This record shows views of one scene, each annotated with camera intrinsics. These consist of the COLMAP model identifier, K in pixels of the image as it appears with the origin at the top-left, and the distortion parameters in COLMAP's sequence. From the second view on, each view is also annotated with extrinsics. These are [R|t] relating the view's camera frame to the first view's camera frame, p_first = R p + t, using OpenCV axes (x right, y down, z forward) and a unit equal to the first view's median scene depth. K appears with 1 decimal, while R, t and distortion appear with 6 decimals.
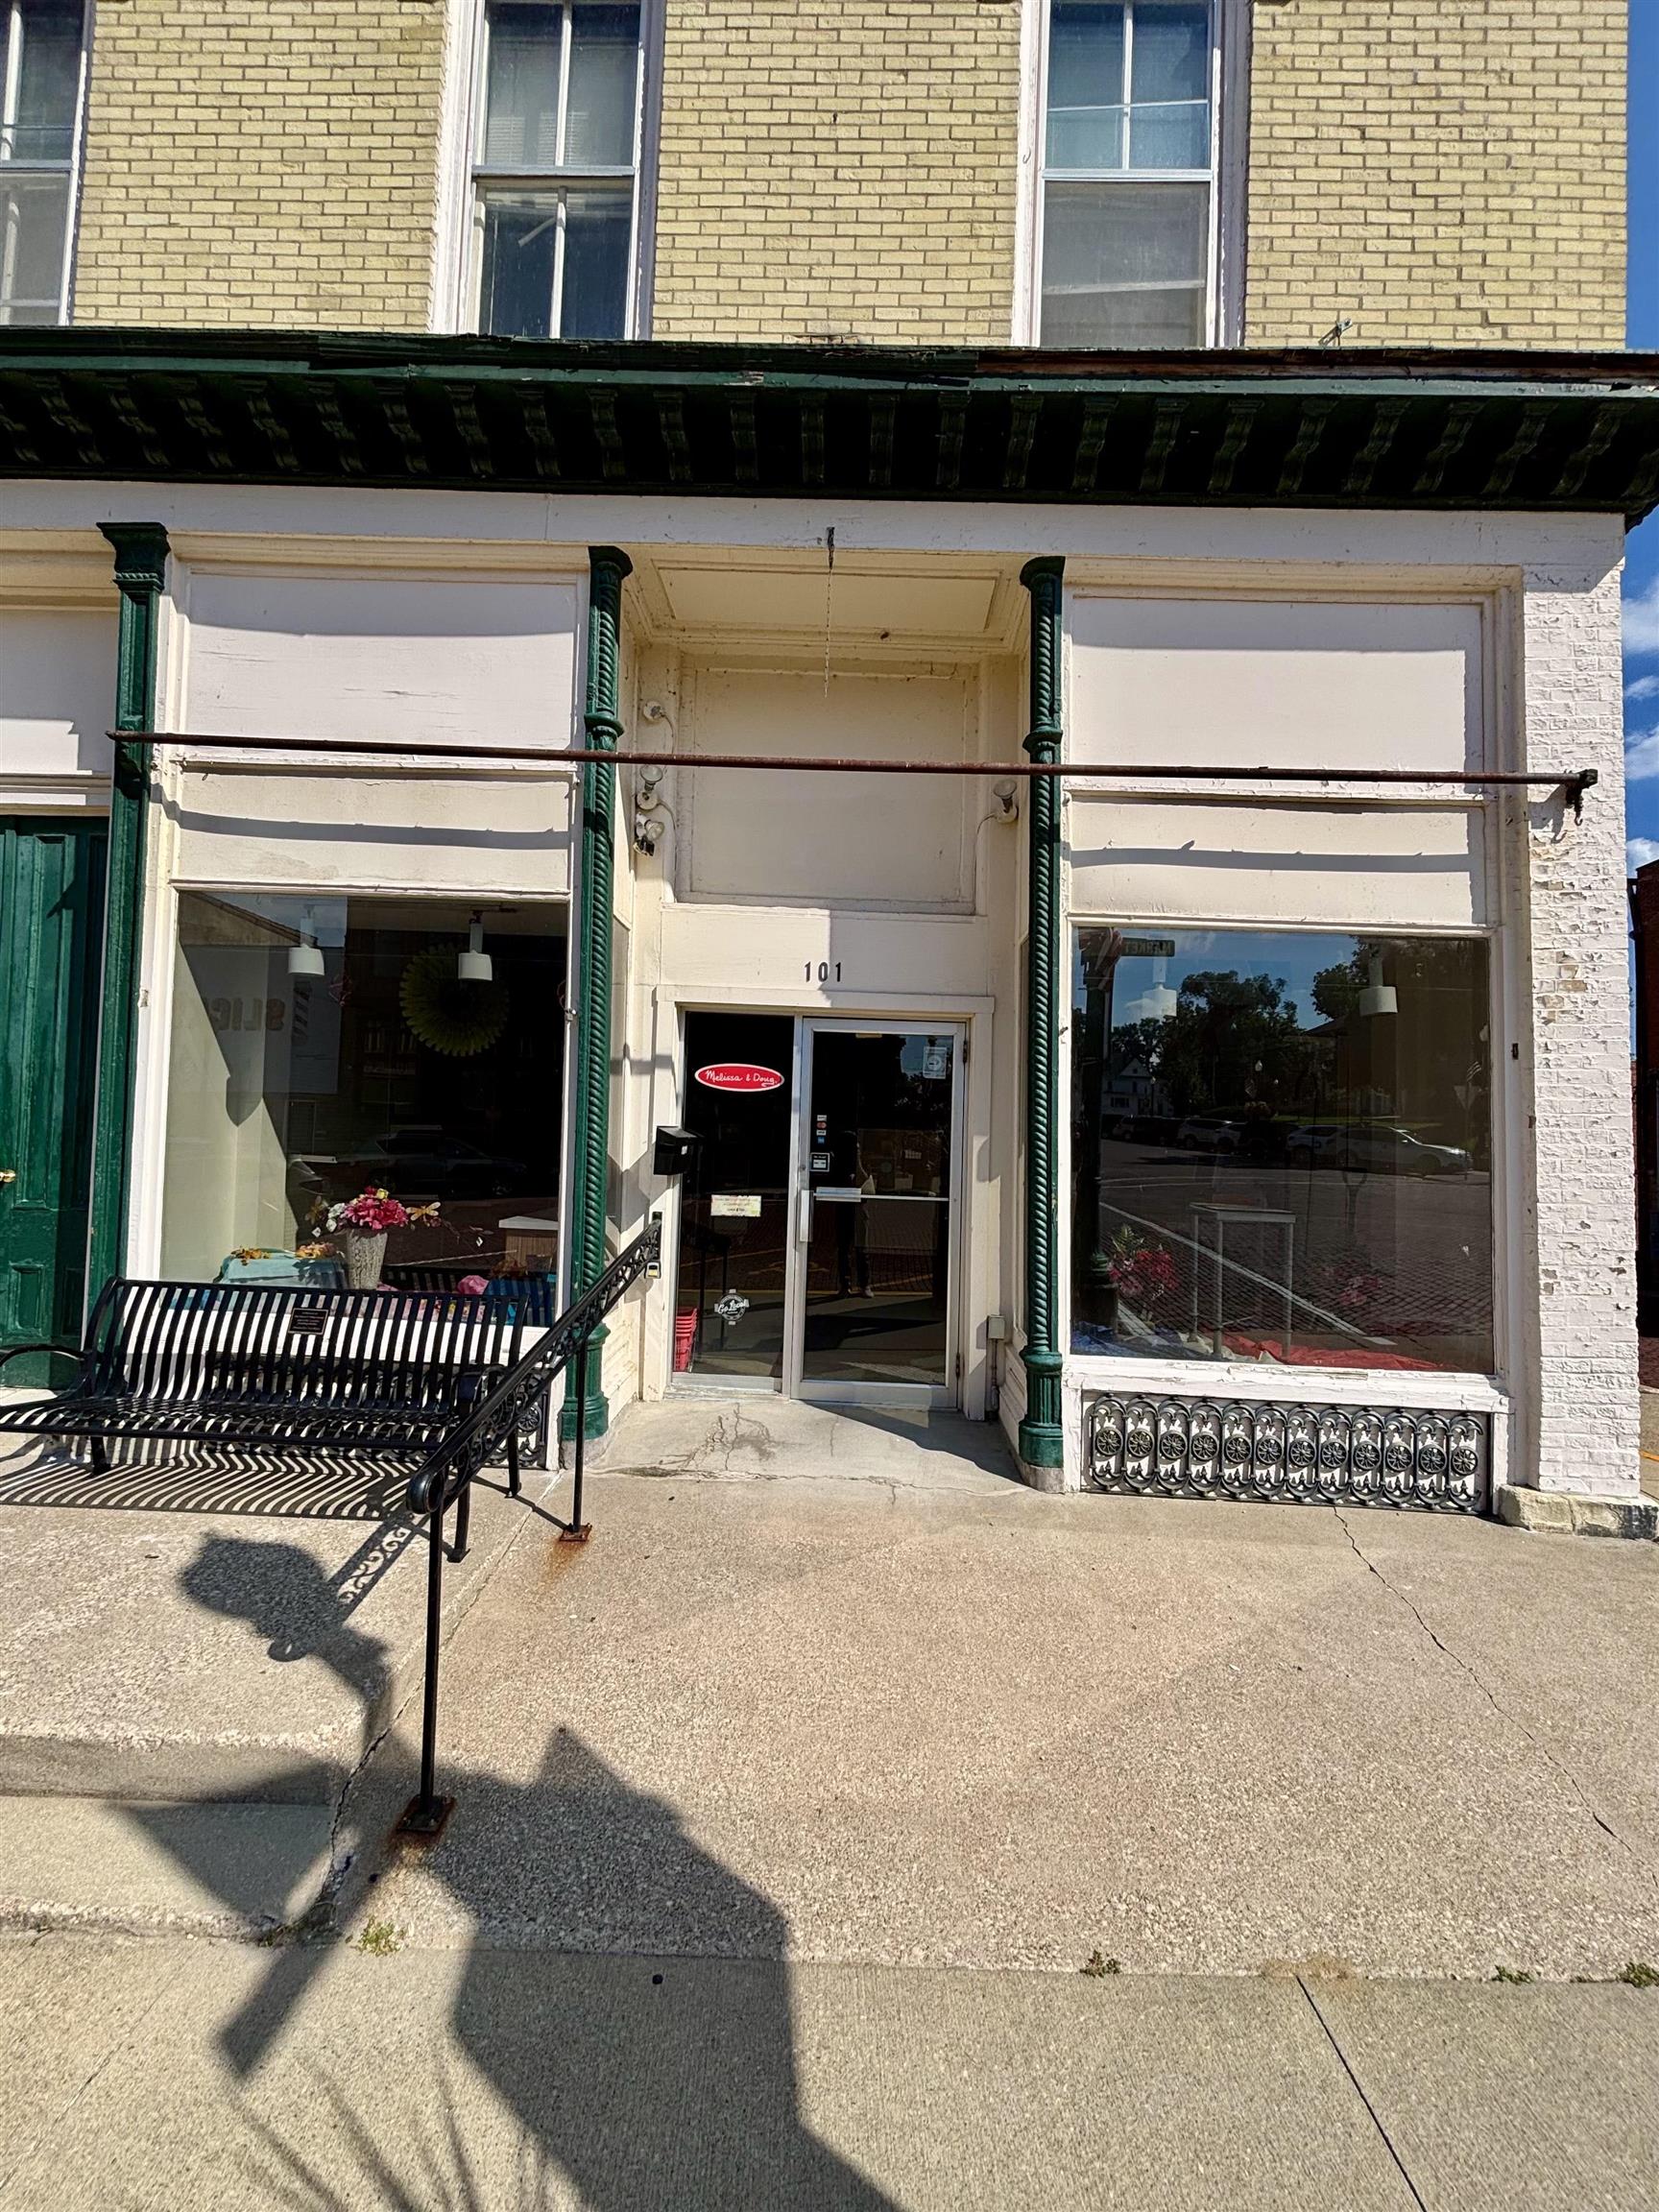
lens RADIAL K [[895.0, 0, 829.7], [0, 895.0, 1101.1], [0, 0, 1]] dist [-0.000368, 0.002036]
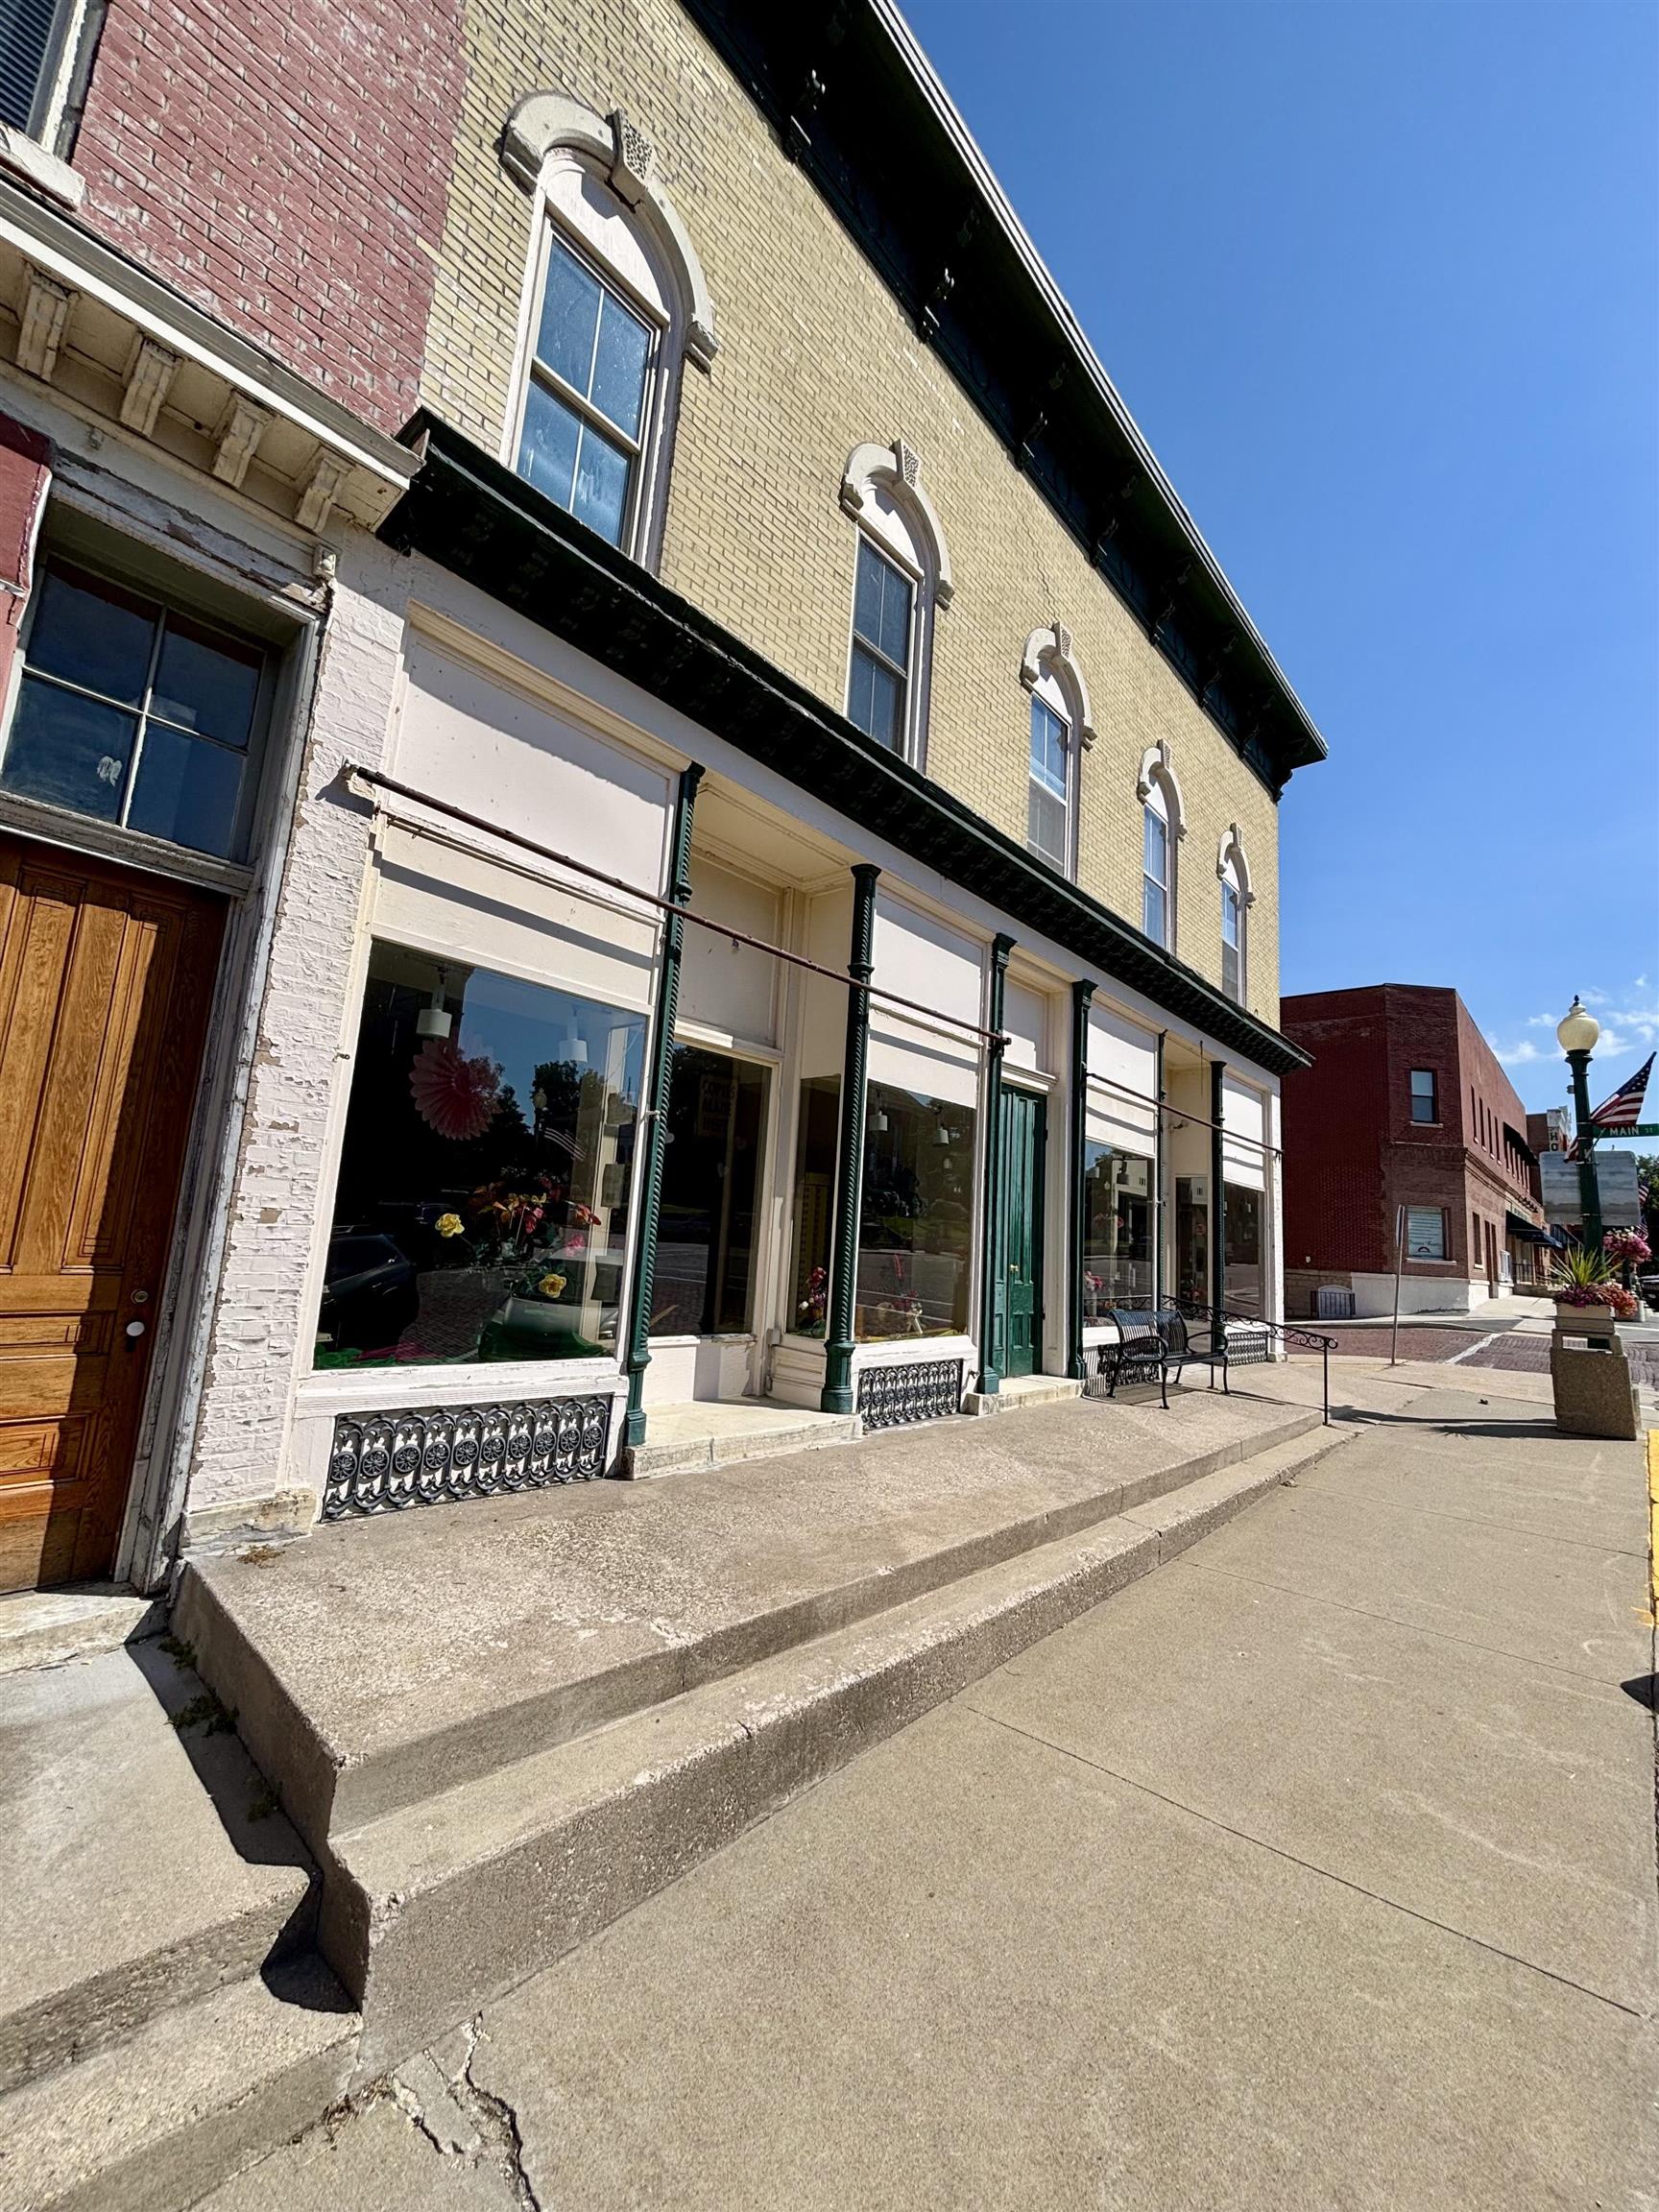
lens RADIAL K [[895.0, 0, 837.5], [0, 895.0, 1098.3], [0, 0, 1]] dist [-0.000368, 0.002036]
pose [[0.648382, 0.129574, 0.750207, -0.985749], [-0.065276, 0.991243, -0.114789, 0.024026], [-0.758511, 0.025457, 0.651162, -0.030869]]
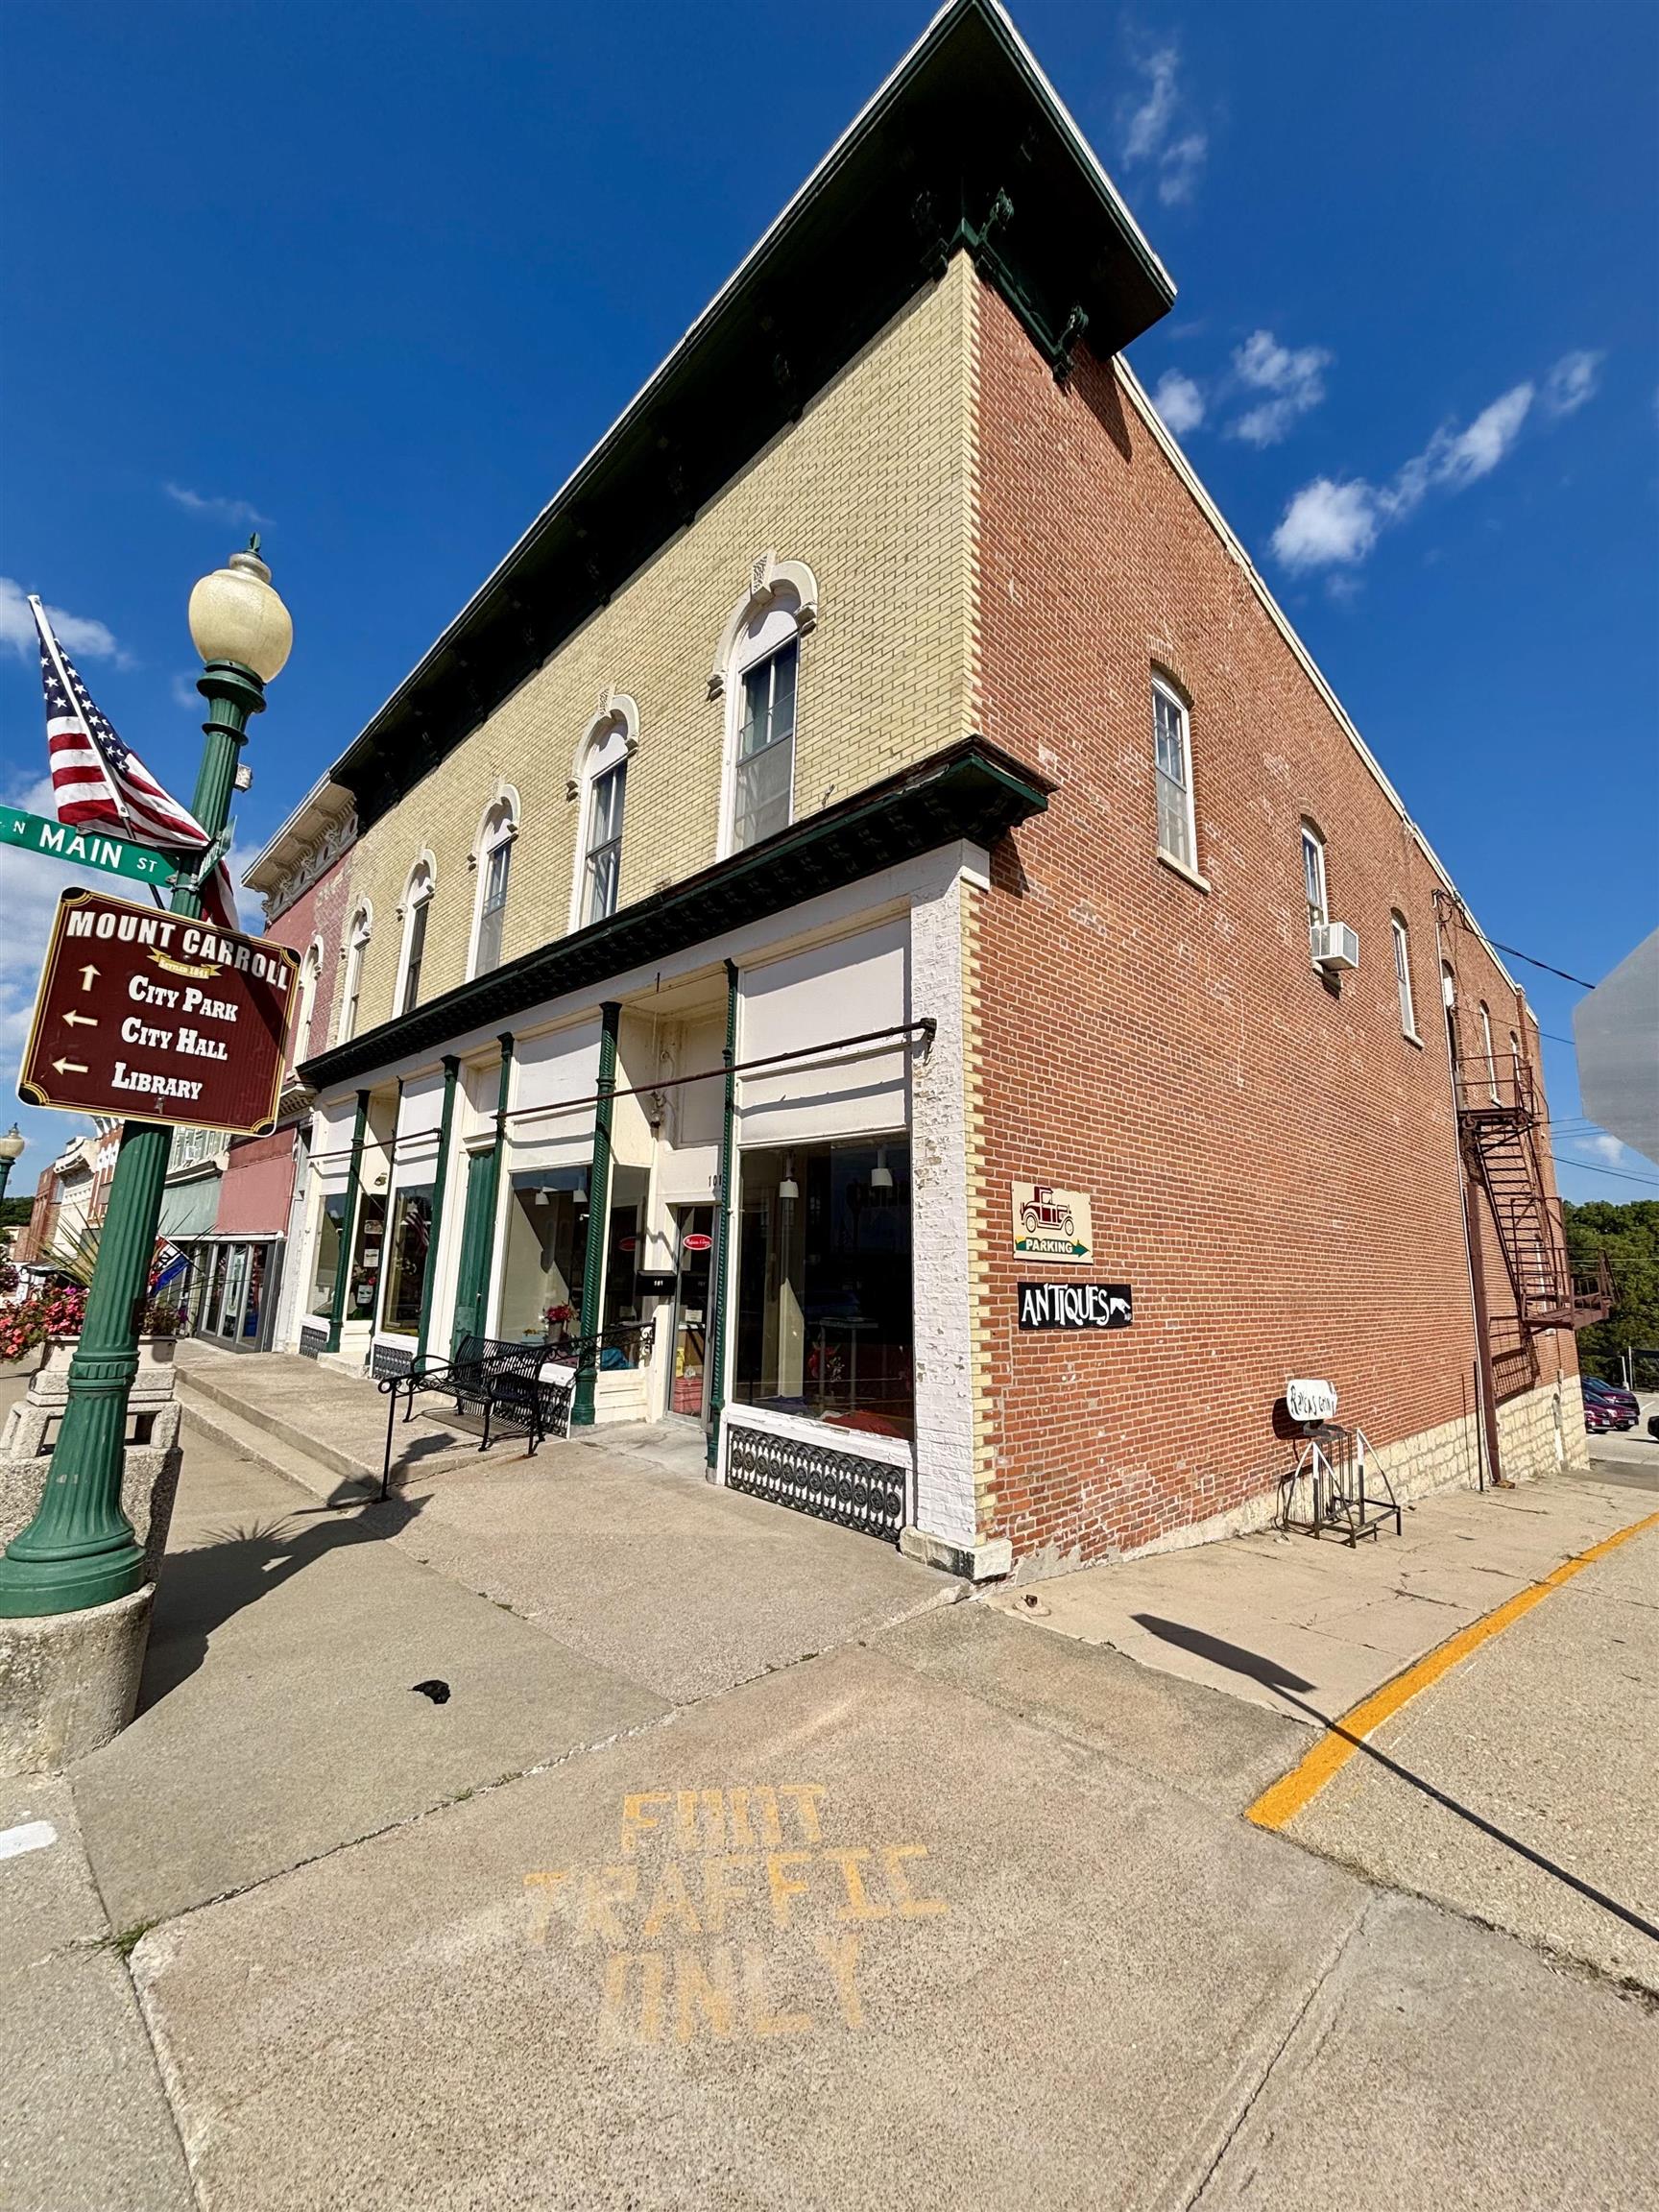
lens RADIAL K [[895.0, 0, 834.6], [0, 895.0, 1100.9], [0, 0, 1]] dist [-0.000368, 0.002036]
pose [[0.713605, -0.140389, -0.686337, 1.649992], [0.011040, 0.981846, -0.189356, 0.045814], [0.700461, 0.127549, 0.702201, -0.130881]]
